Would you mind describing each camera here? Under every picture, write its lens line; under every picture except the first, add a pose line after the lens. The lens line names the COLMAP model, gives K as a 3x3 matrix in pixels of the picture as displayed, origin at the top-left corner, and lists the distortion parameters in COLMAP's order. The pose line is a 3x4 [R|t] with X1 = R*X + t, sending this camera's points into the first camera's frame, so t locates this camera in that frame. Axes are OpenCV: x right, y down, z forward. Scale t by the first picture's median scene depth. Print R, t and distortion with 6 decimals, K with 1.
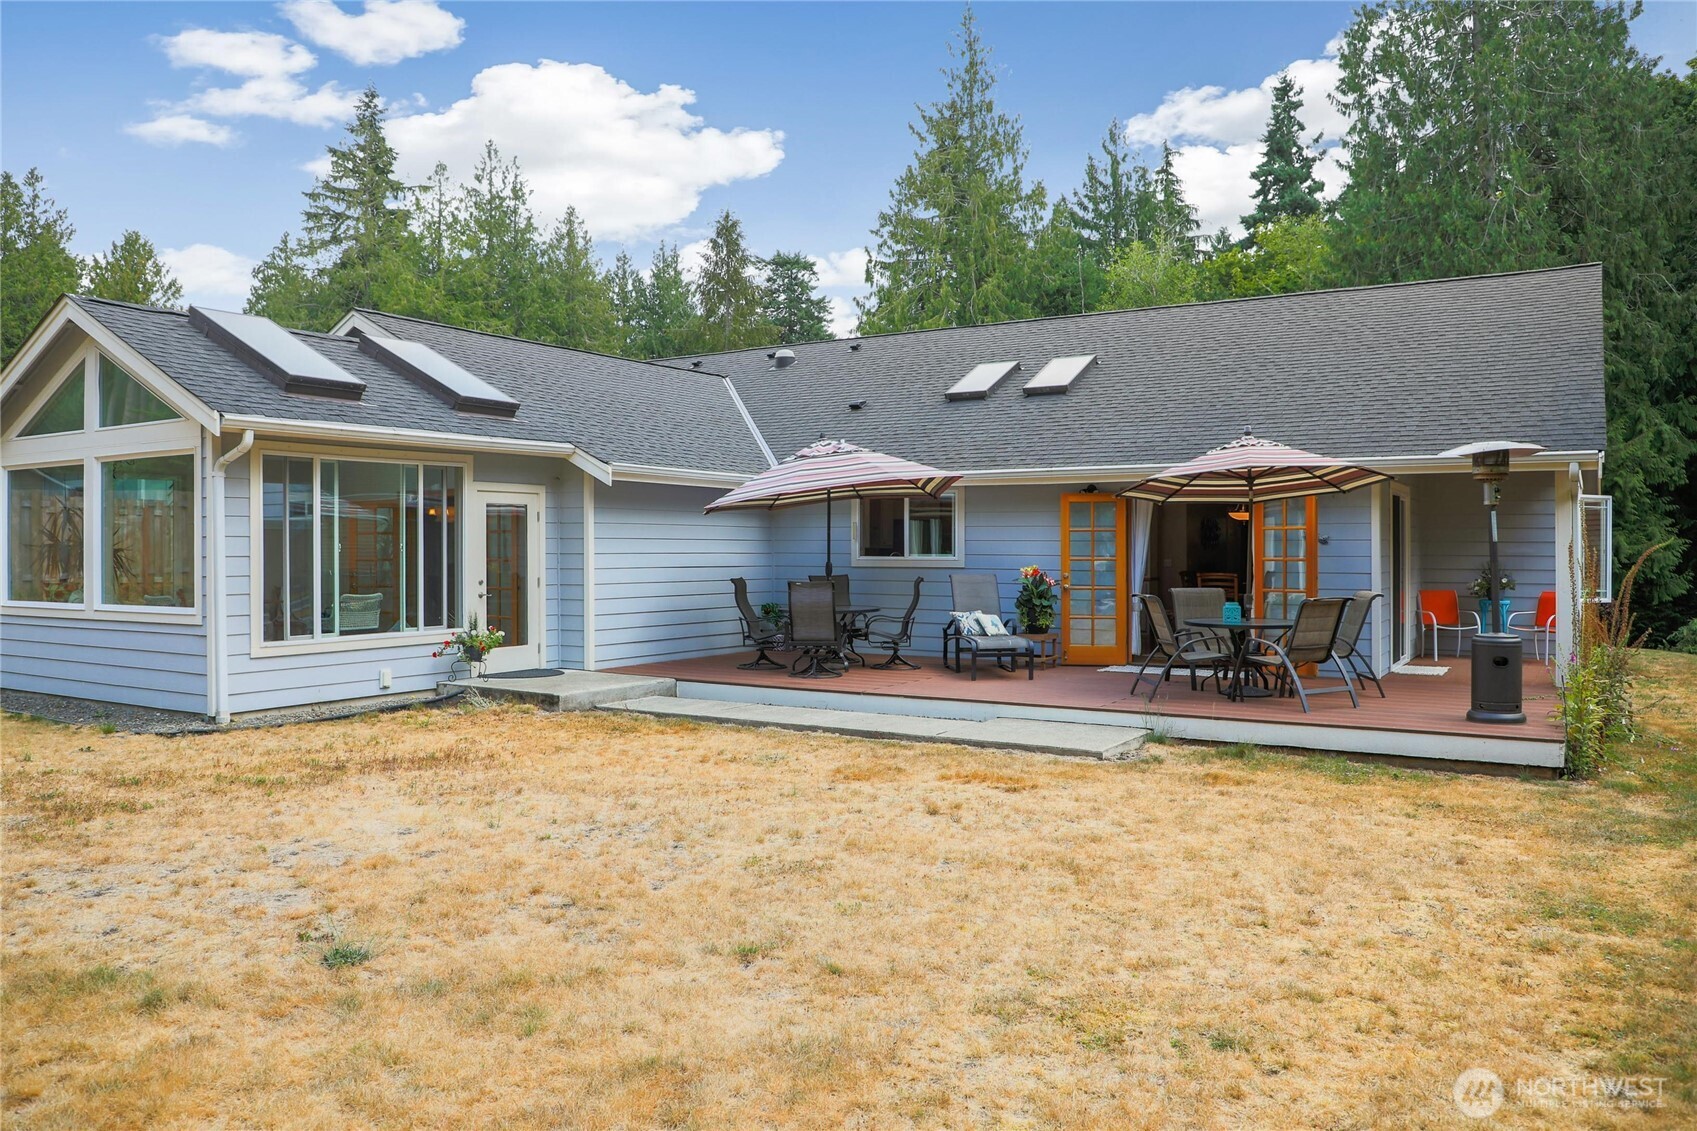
lens RADIAL K [[1242.8, 0, 847.0], [0, 1242.8, 523.0], [0, 0, 1]] dist [-0.014692, -0.007757]
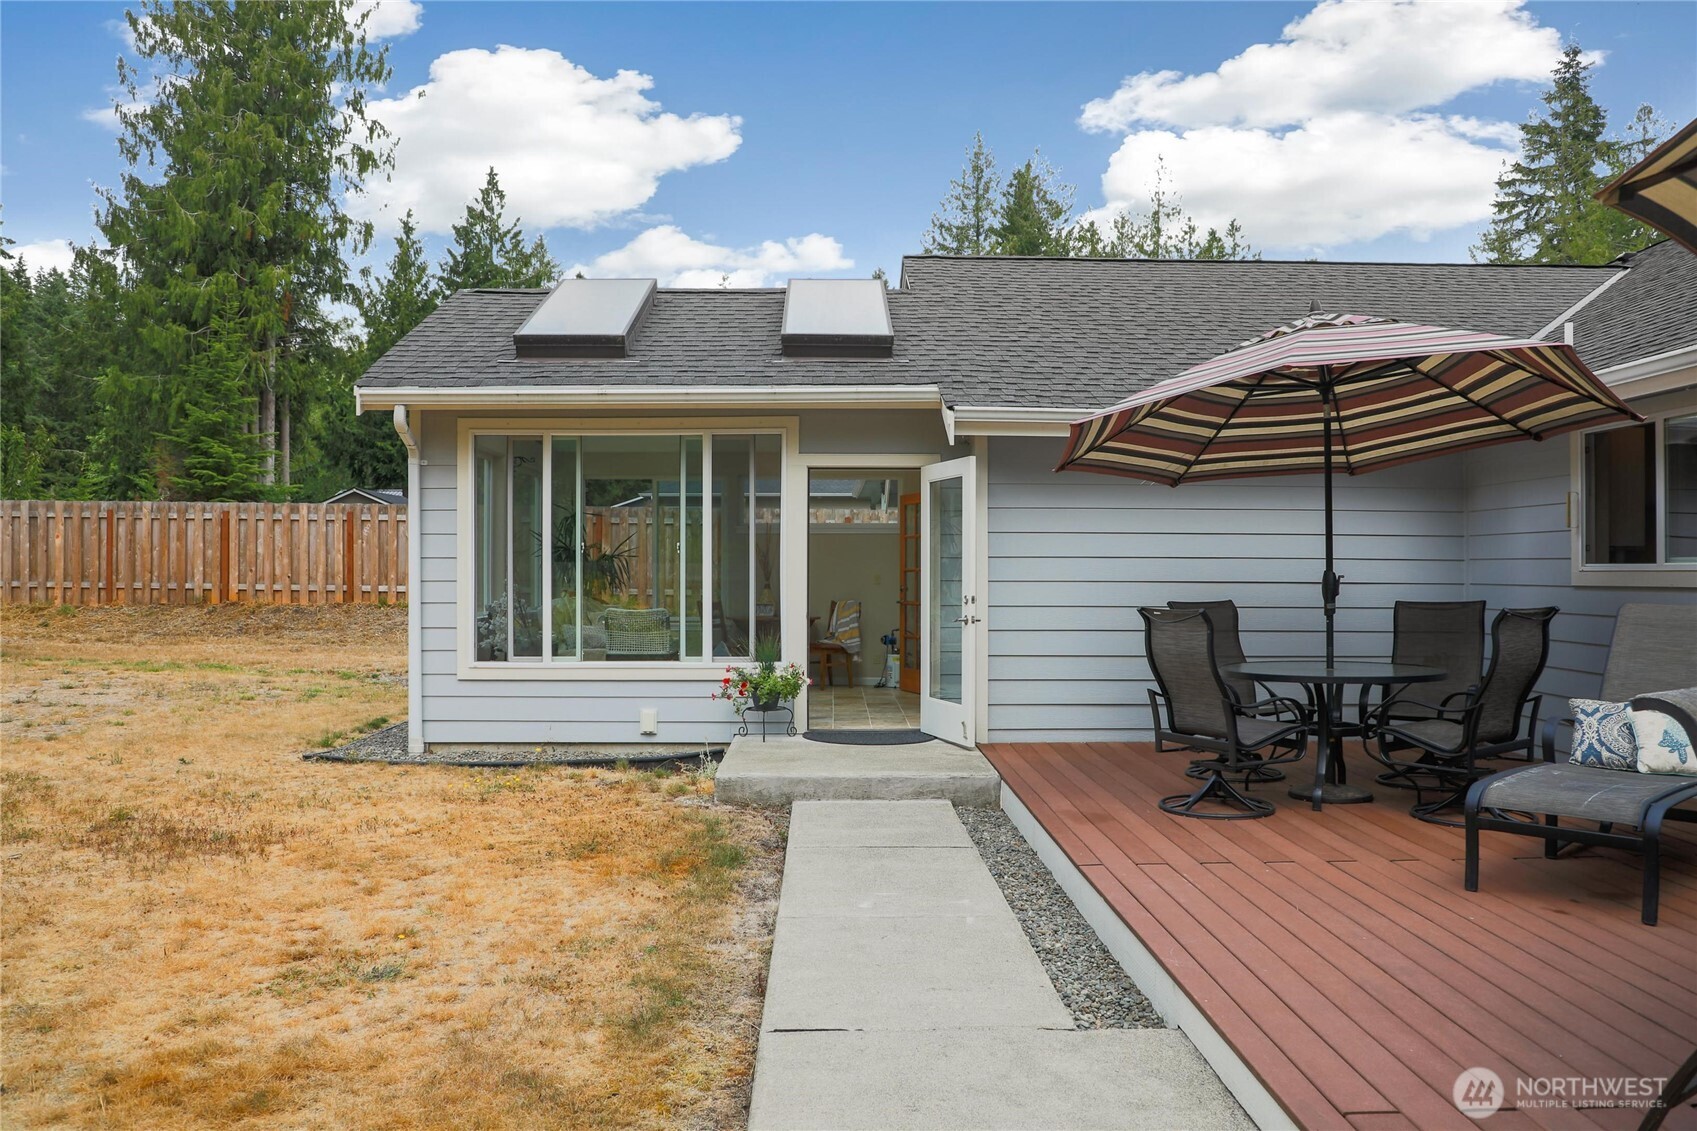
lens RADIAL K [[1242.8, 0, 855.0], [0, 1242.8, 566.2], [0, 0, 1]] dist [-0.014692, -0.007757]
pose [[0.572668, -0.000072, -0.819787, 0.044543], [0.012364, 0.999887, 0.008549, 0.003723], [0.819694, -0.015032, 0.572604, 0.094726]]
